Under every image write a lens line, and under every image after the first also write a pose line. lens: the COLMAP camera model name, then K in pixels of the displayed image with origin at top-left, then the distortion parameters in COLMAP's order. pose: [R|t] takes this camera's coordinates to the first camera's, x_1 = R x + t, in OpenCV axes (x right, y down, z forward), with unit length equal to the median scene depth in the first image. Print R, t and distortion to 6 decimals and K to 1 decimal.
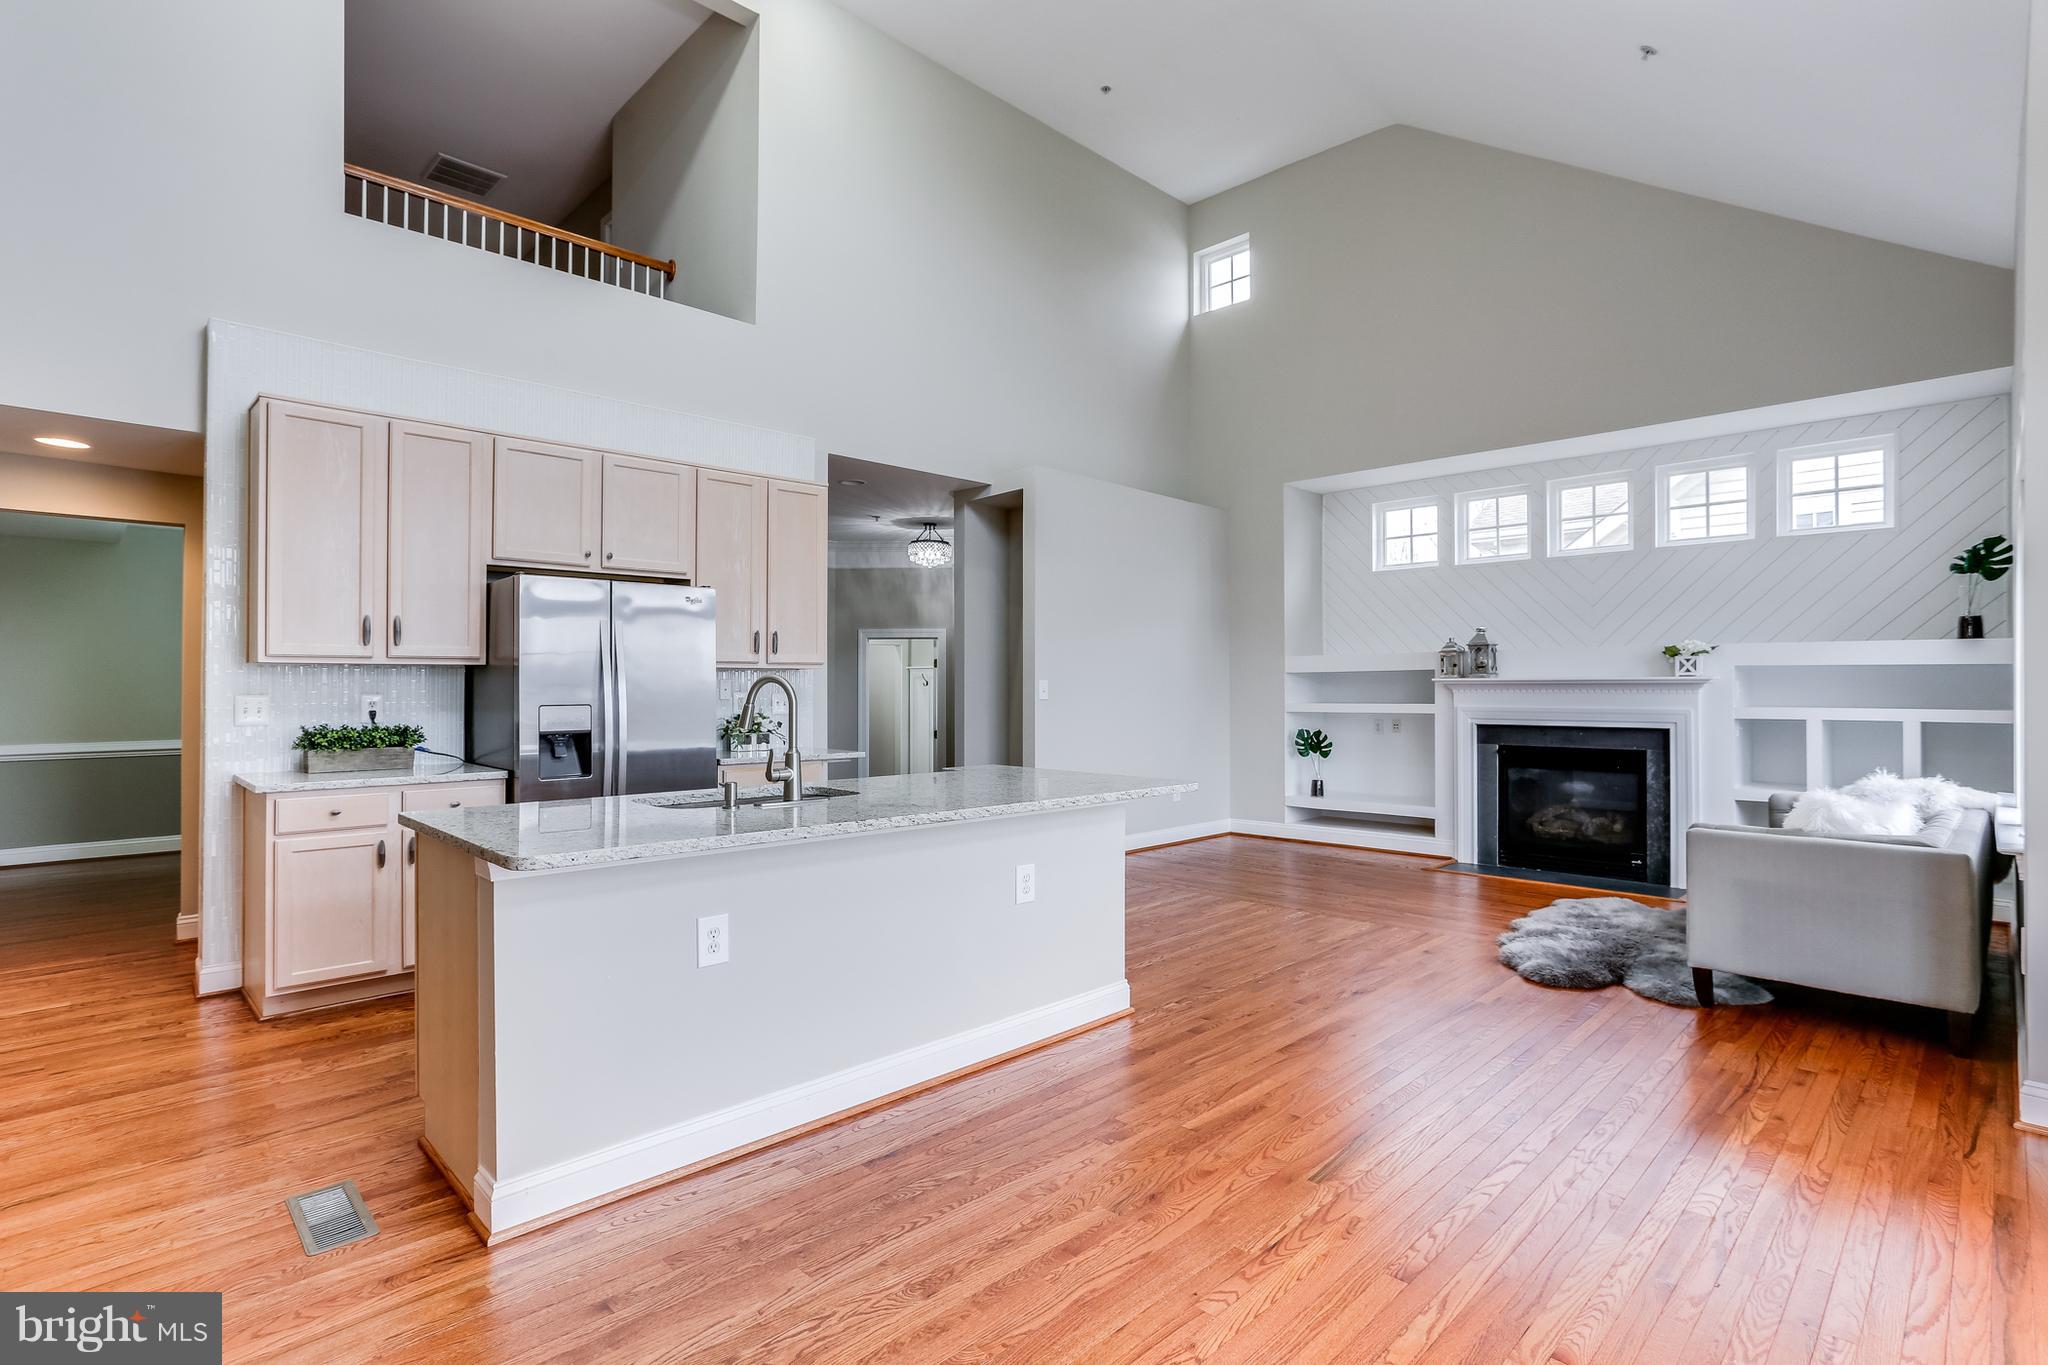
lens RADIAL K [[996.6, 0, 1016.1], [0, 996.6, 669.1], [0, 0, 1]] dist [-0.044269, 0.023616]
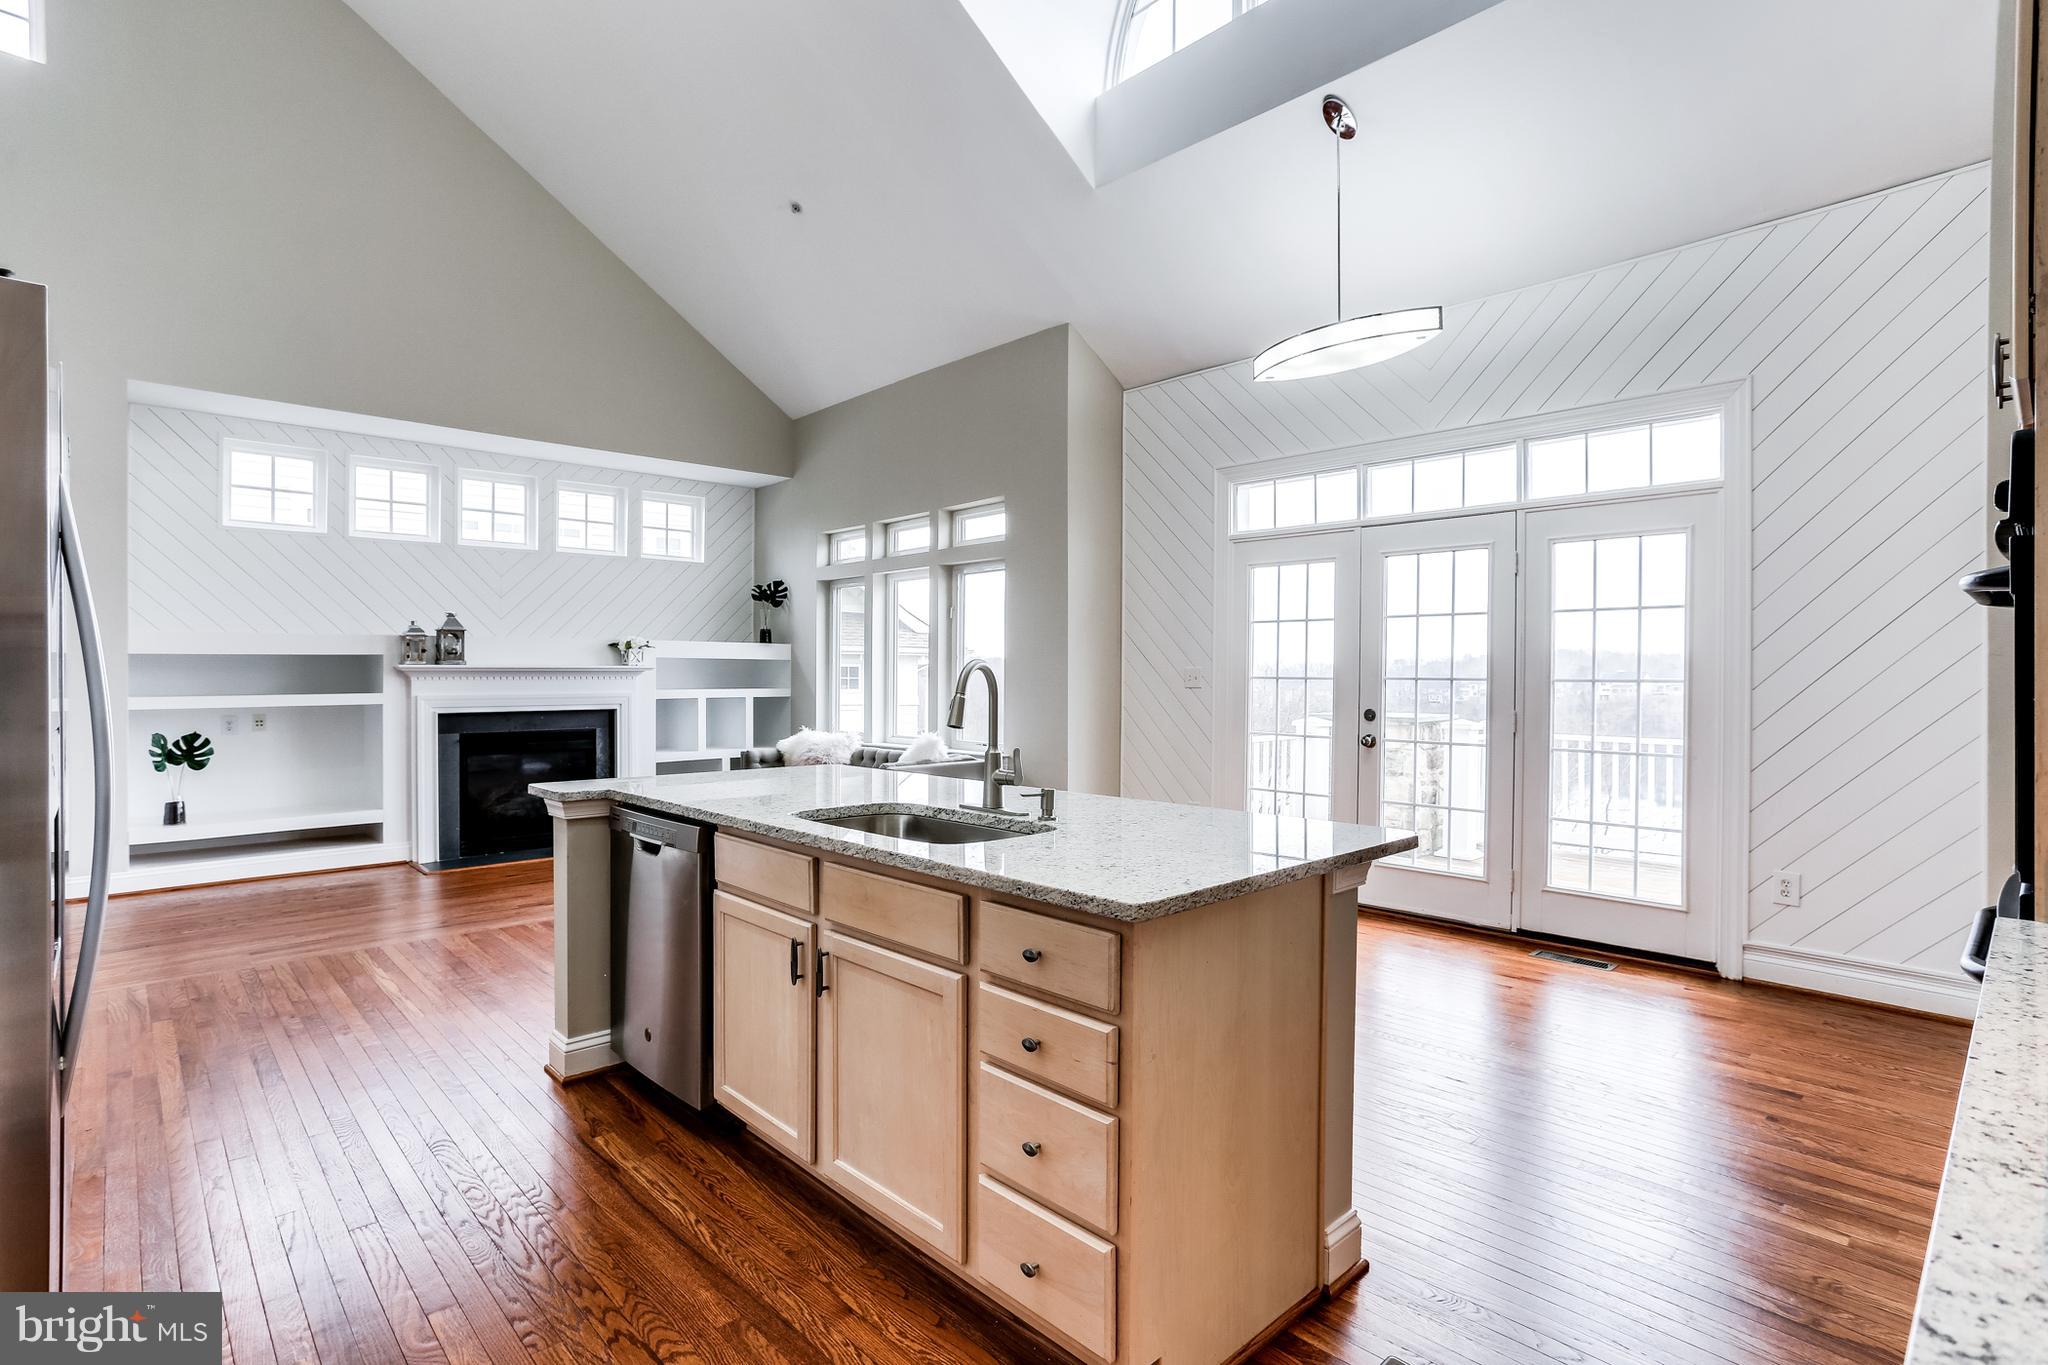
lens RADIAL K [[996.6, 0, 1021.9], [0, 996.6, 677.4], [0, 0, 1]] dist [-0.044269, 0.023616]
pose [[0.015875, -0.004397, 0.999864, -0.673556], [-0.018730, 0.999814, 0.004694, 0.008705], [-0.999699, -0.018802, 0.015789, 0.609285]]
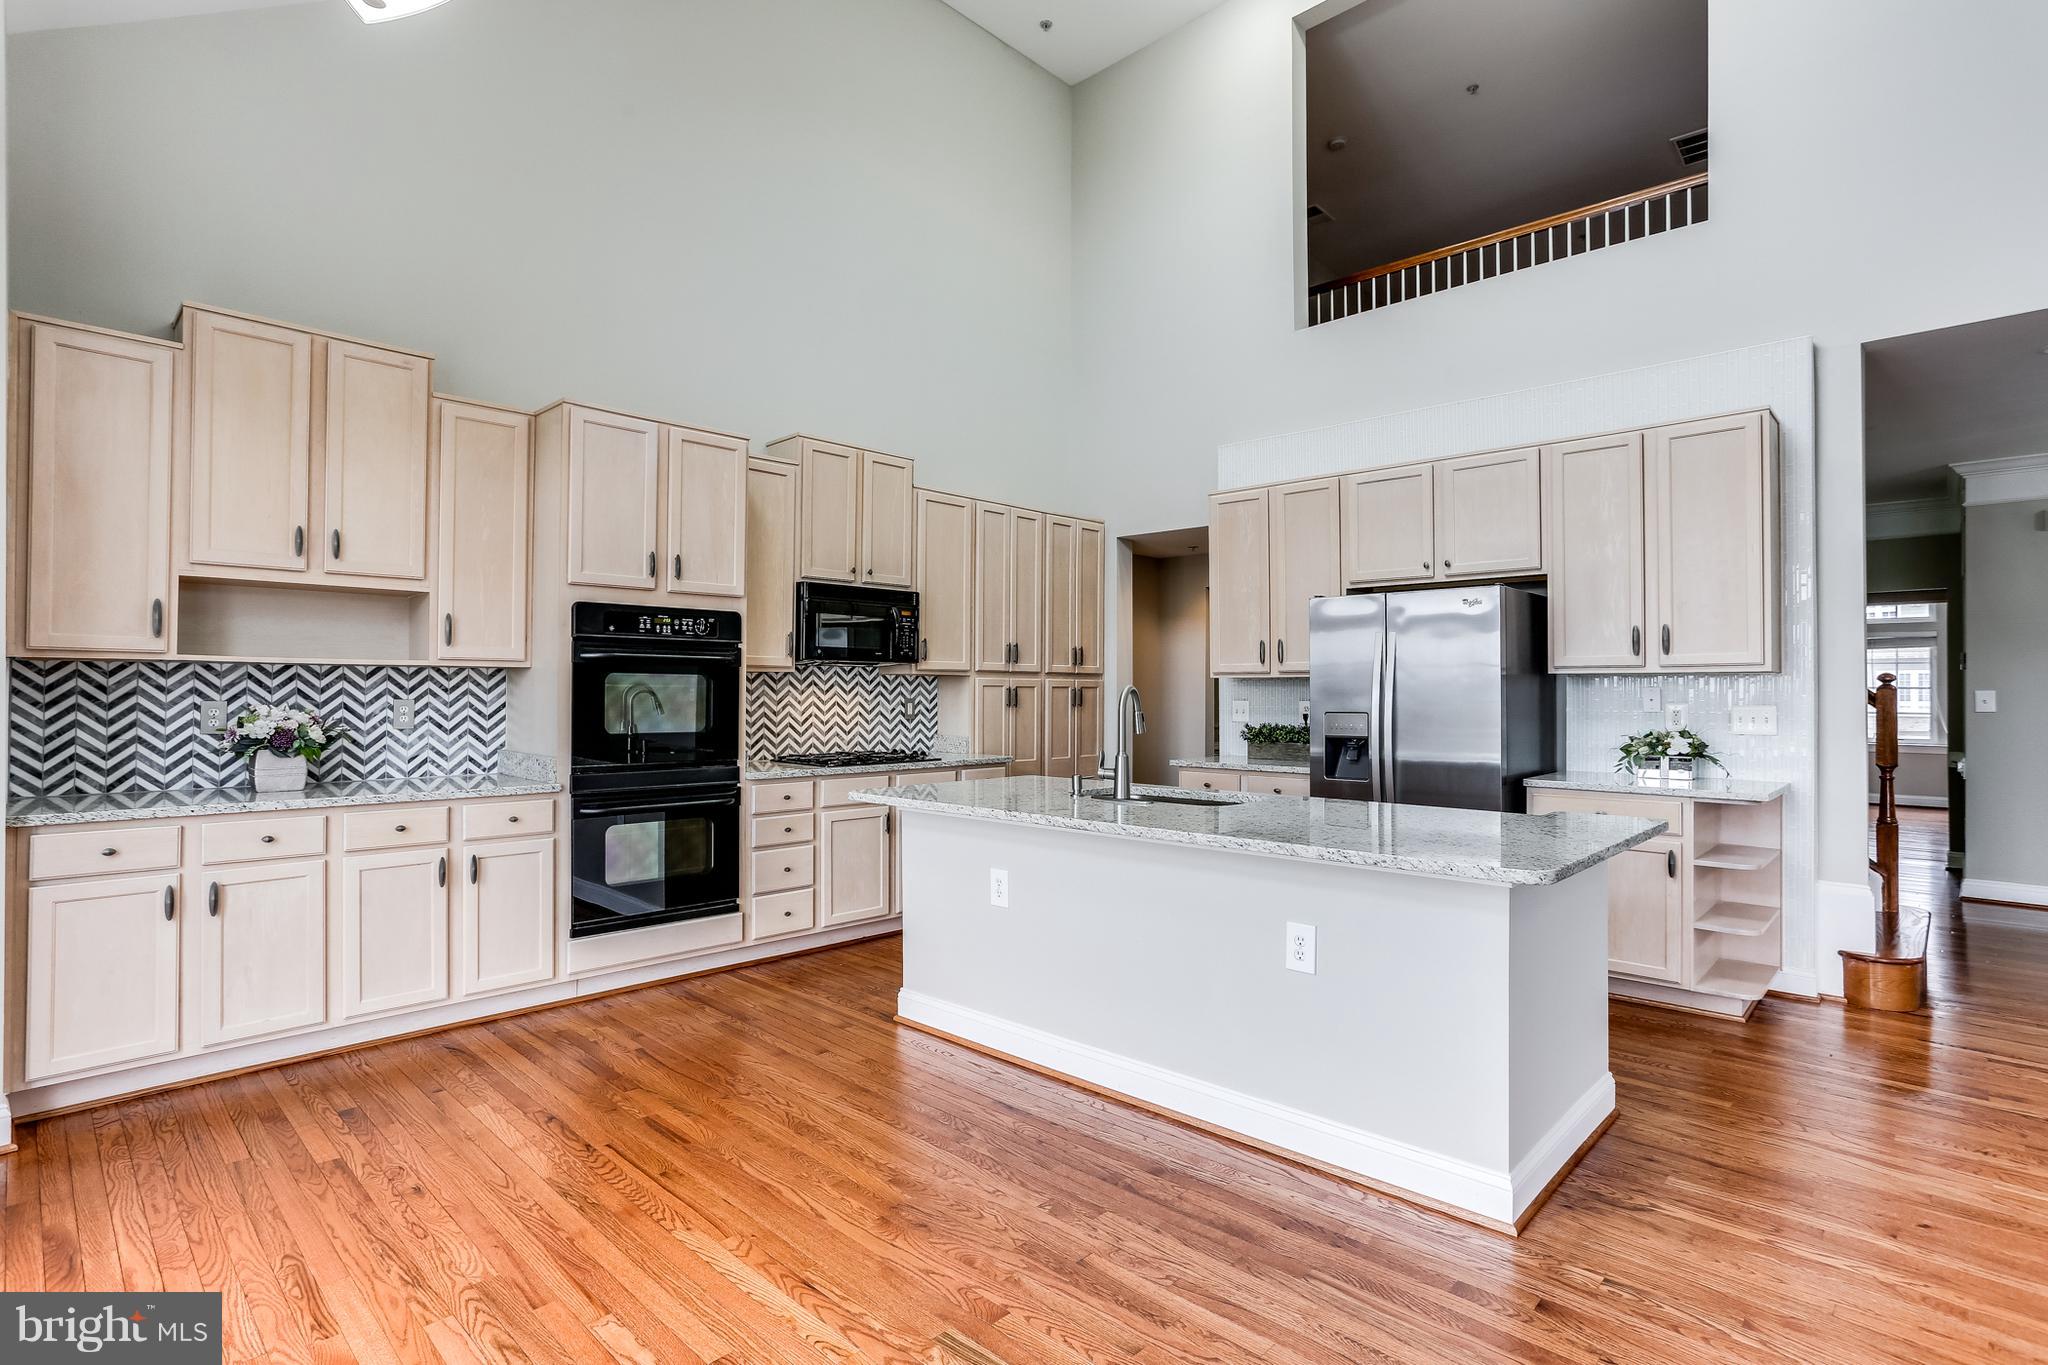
lens RADIAL K [[996.6, 0, 1031.0], [0, 996.6, 687.3], [0, 0, 1]] dist [-0.044269, 0.023616]
pose [[0.035516, -0.005036, -0.999356, 0.554273], [0.015060, 0.999876, -0.004503, 0.007280], [0.999256, -0.014890, 0.035588, 0.540382]]
